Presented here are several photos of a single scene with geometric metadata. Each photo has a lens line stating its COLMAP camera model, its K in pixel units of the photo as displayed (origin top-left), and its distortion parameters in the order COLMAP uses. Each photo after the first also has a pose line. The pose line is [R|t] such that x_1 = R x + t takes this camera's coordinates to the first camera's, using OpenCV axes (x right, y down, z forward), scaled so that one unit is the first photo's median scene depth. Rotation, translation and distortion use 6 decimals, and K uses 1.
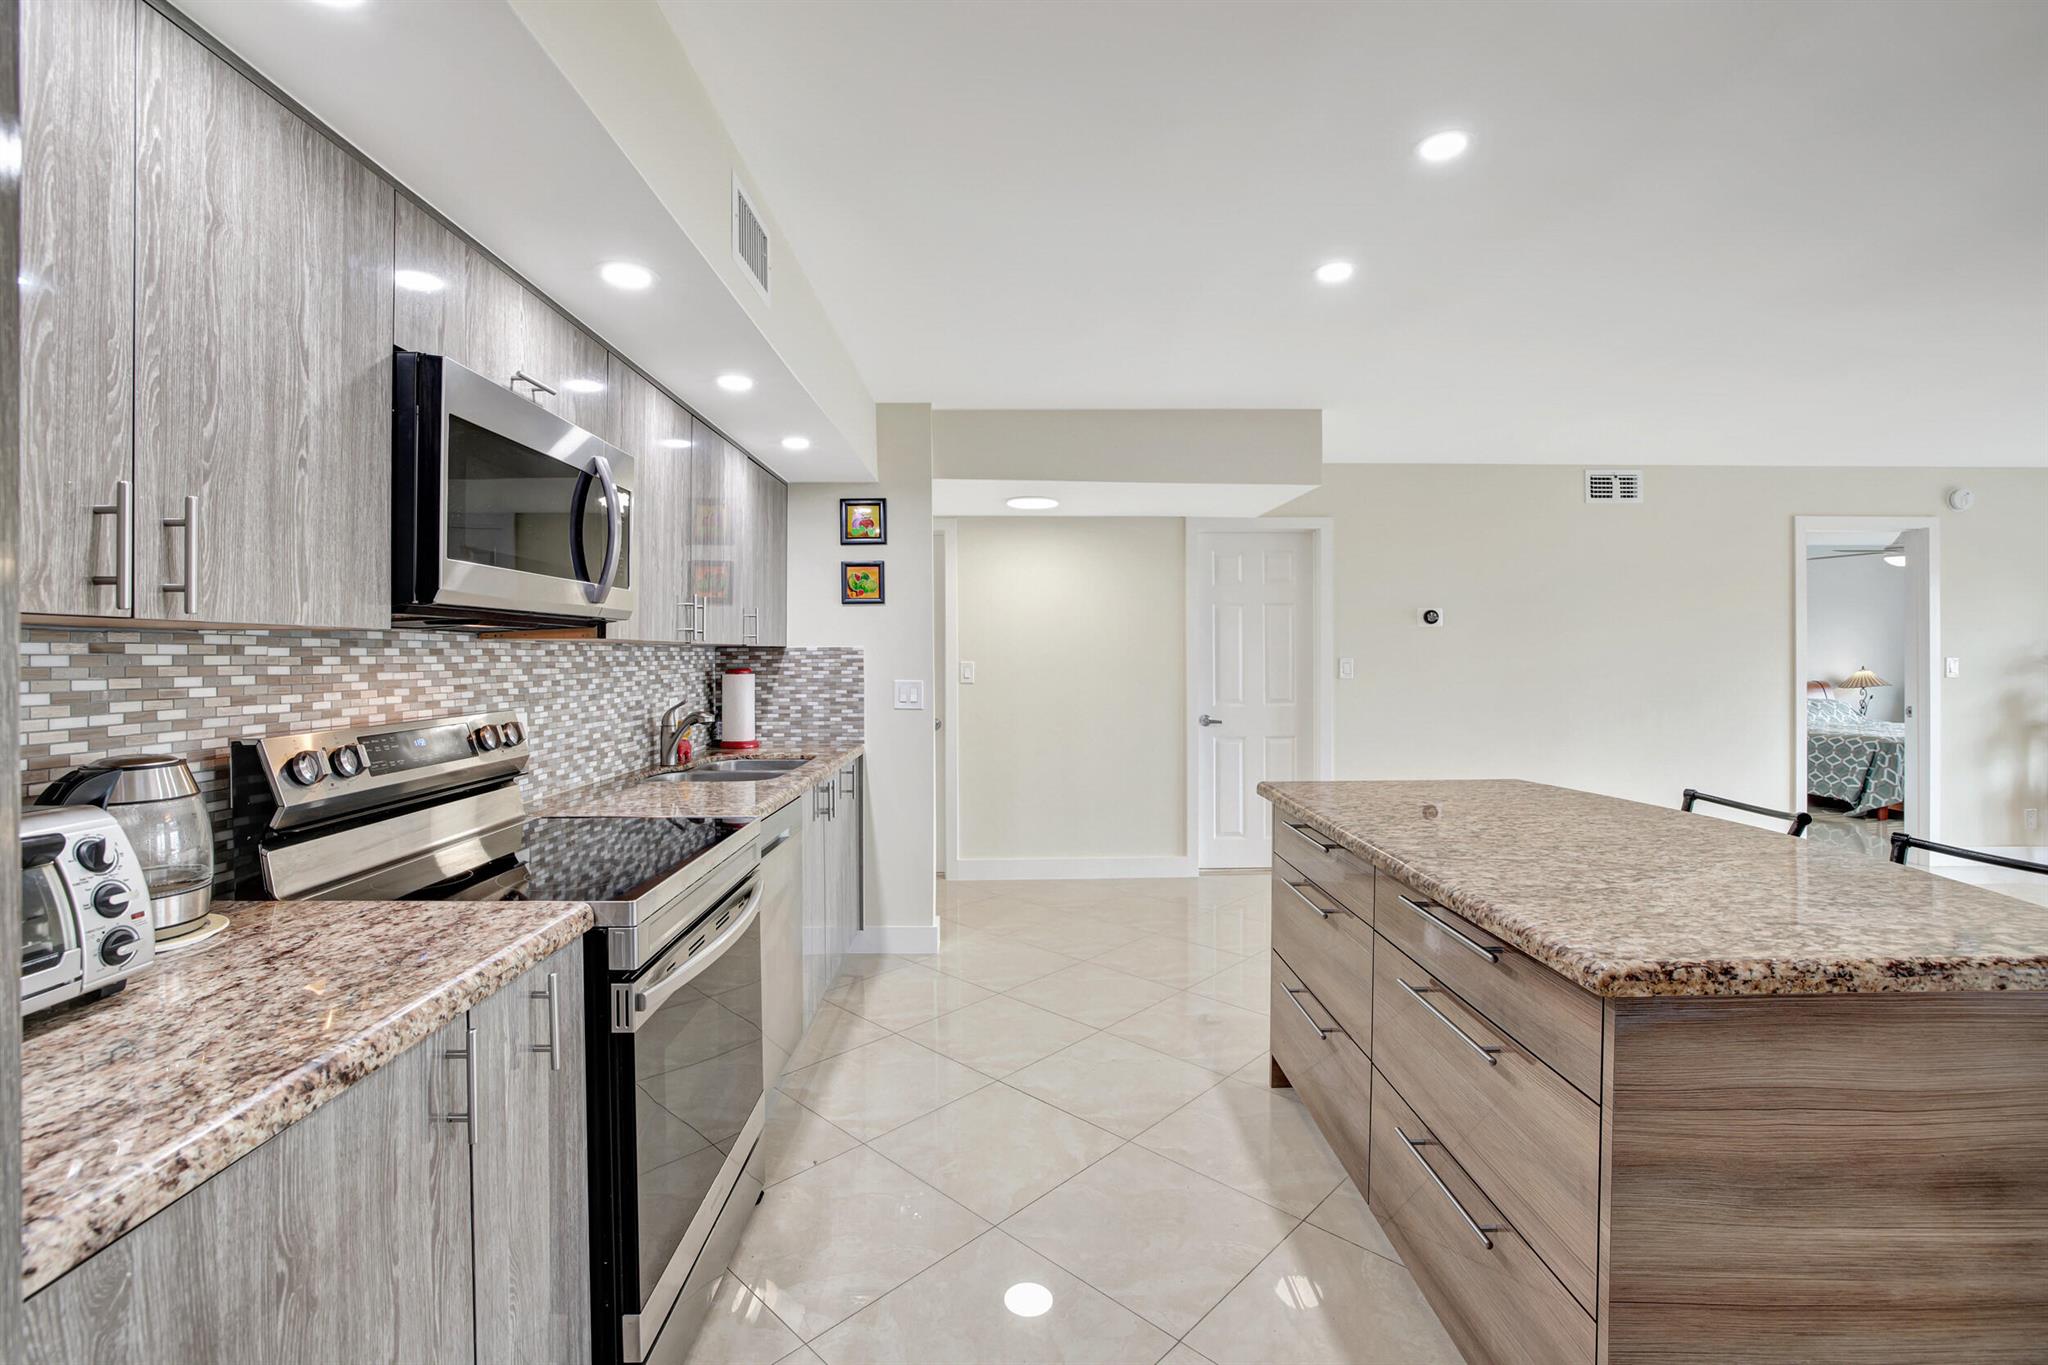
lens RADIAL K [[904.1, 0, 1023.8], [0, 904.1, 653.3], [0, 0, 1]] dist [-0.047598, 0.016720]
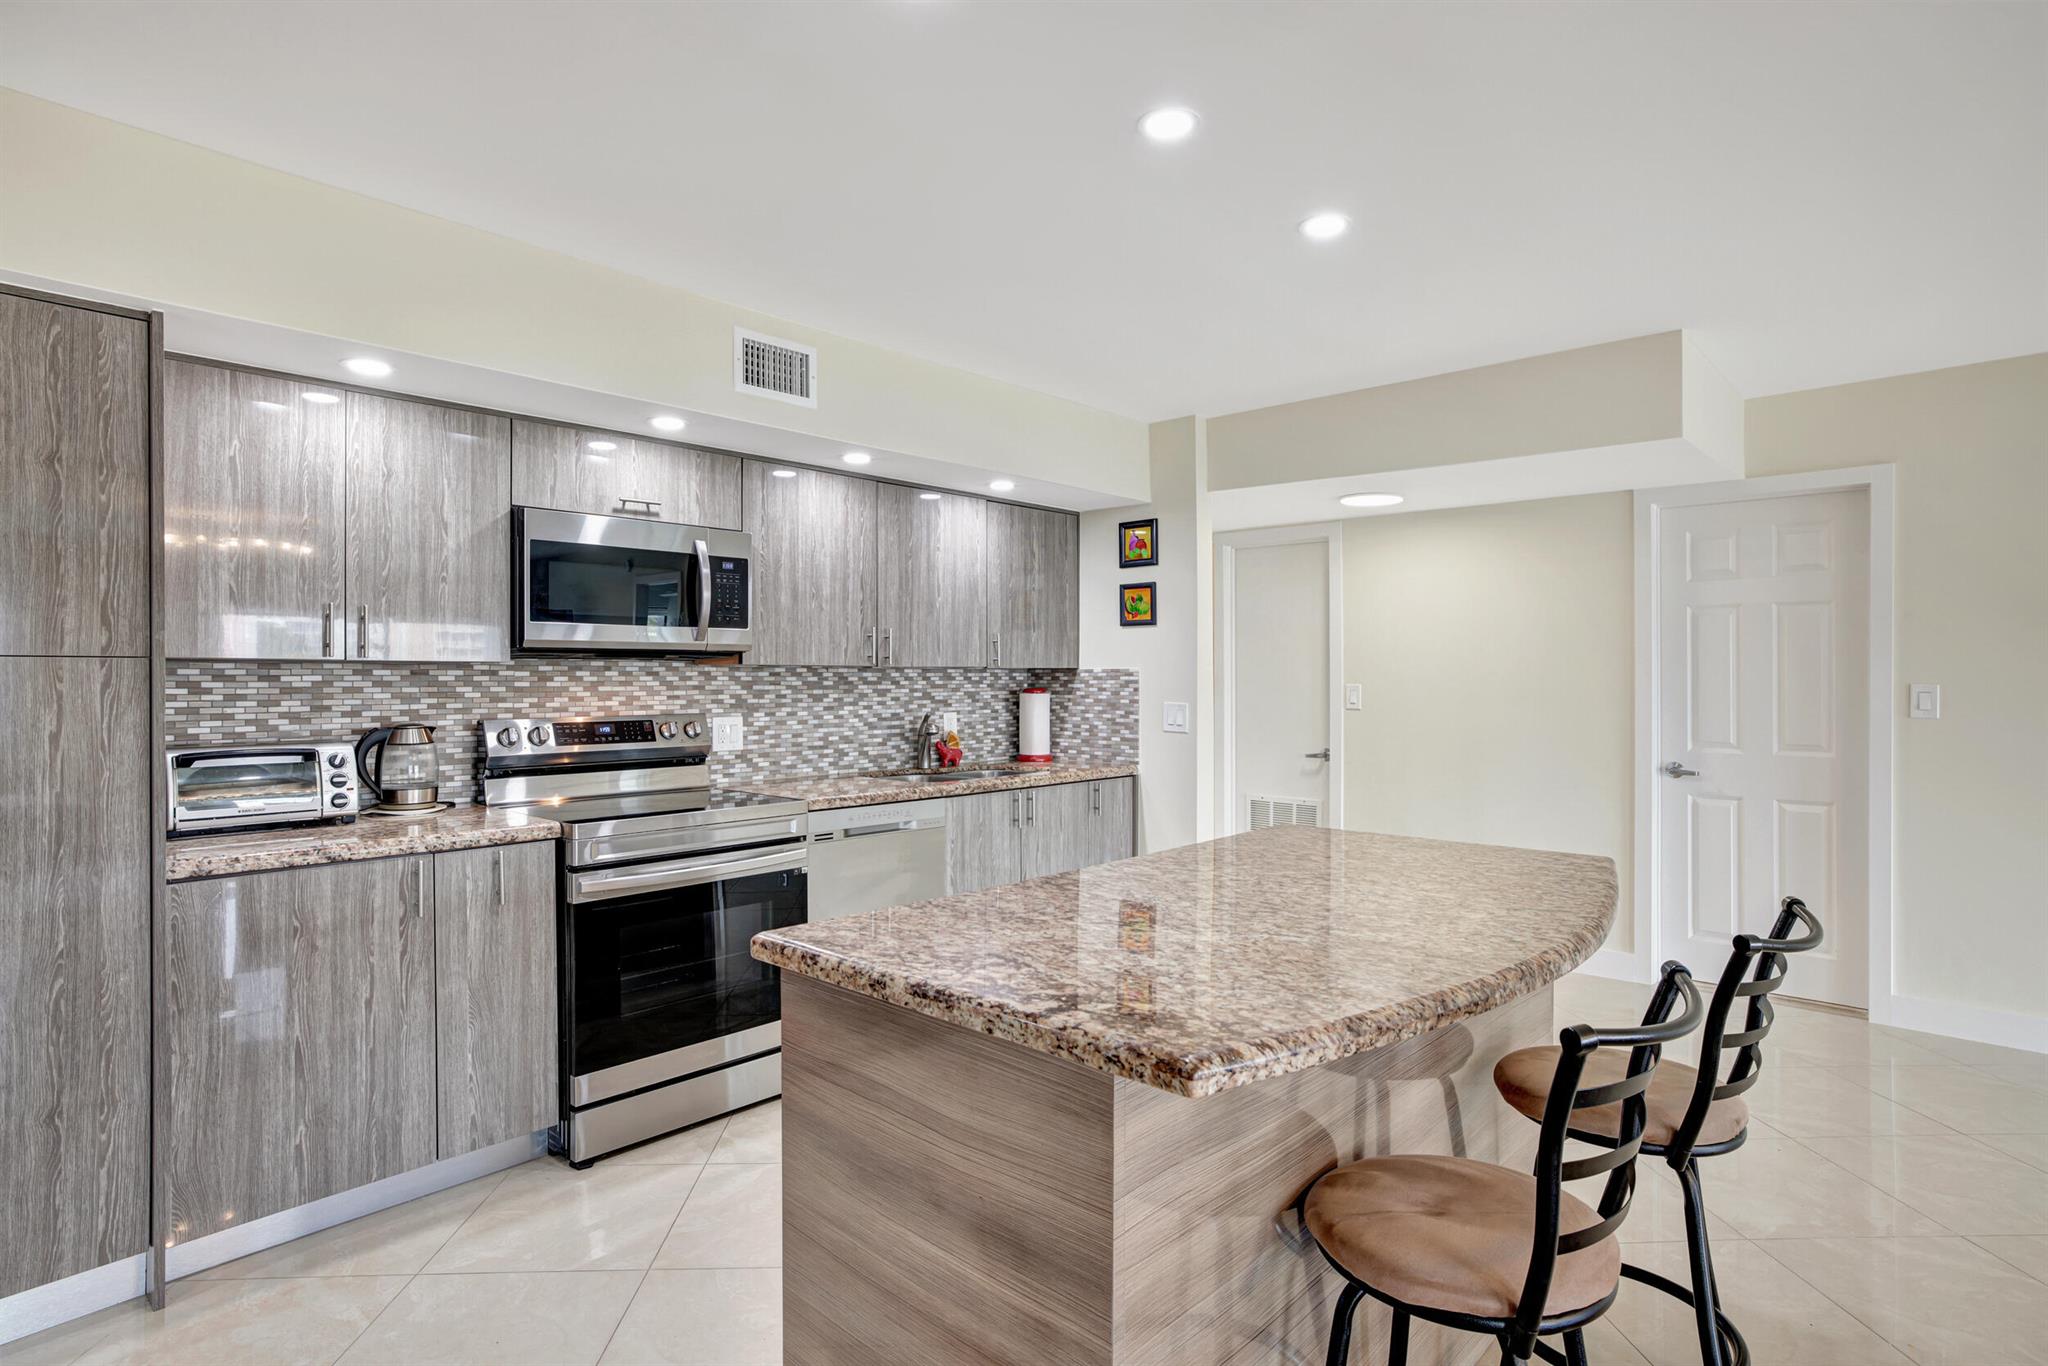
lens RADIAL K [[1073.9, 0, 1024.5], [0, 1073.9, 677.0], [0, 0, 1]] dist [-0.039861, 0.033025]
pose [[0.724738, 0.005533, -0.689002, 1.043699], [-0.002217, 0.999981, 0.005698, -0.007377], [0.689021, -0.002602, 0.724737, 0.093725]]
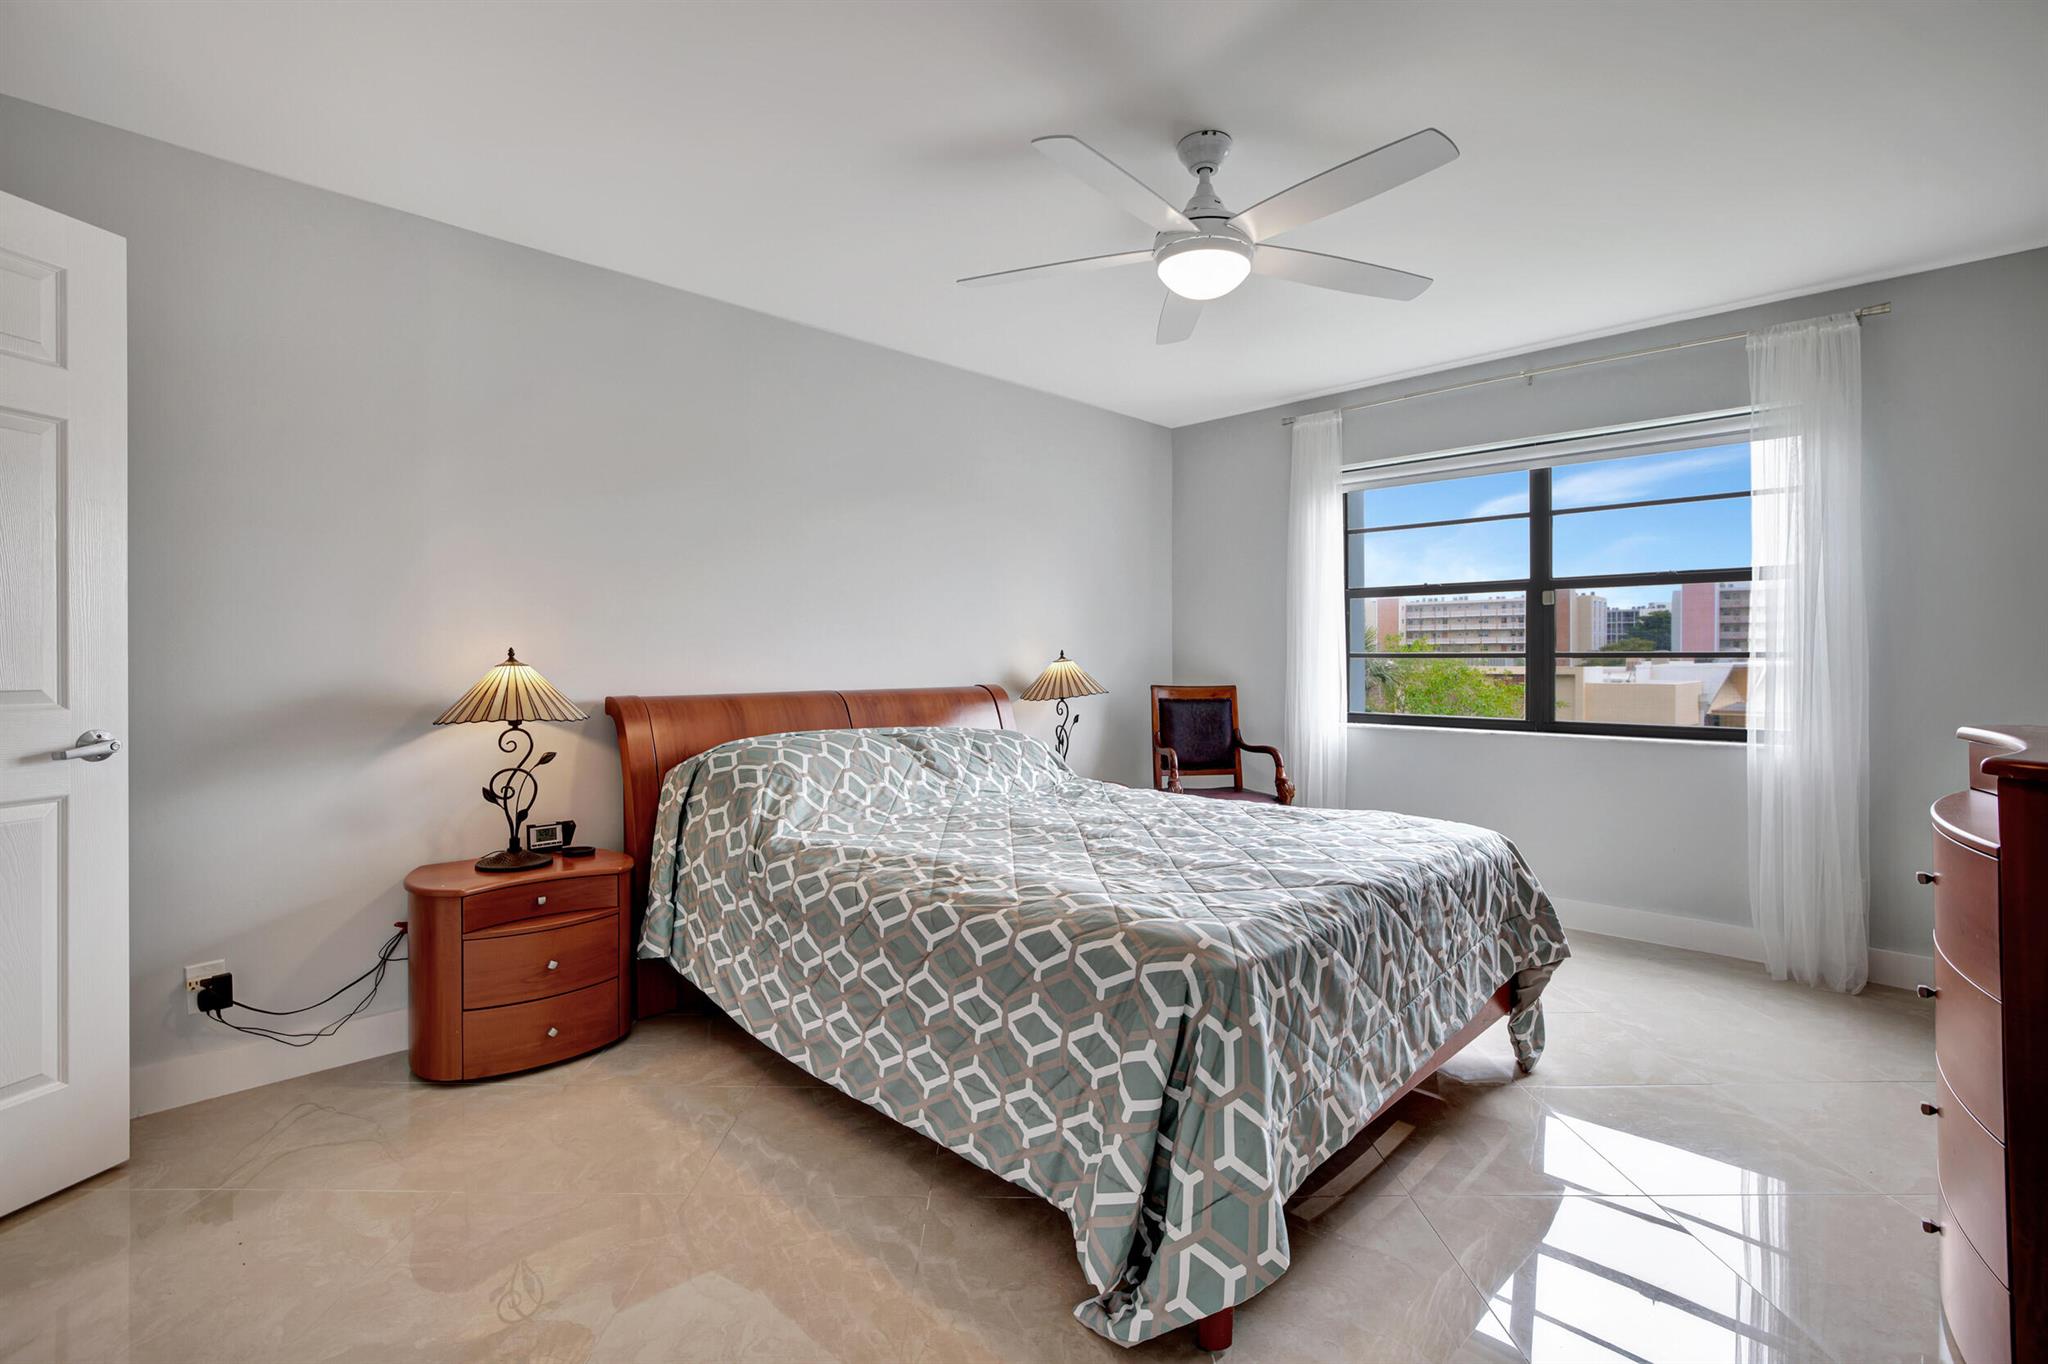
lens RADIAL K [[965.2, 0, 1019.3], [0, 965.2, 665.1], [0, 0, 1]] dist [-0.001506, -0.000068]
pose [[0.720370, -0.004169, 0.693577, 2.596515], [0.000866, 0.999987, 0.005112, 0.083866], [-0.693589, -0.003082, 0.720364, 2.865137]]
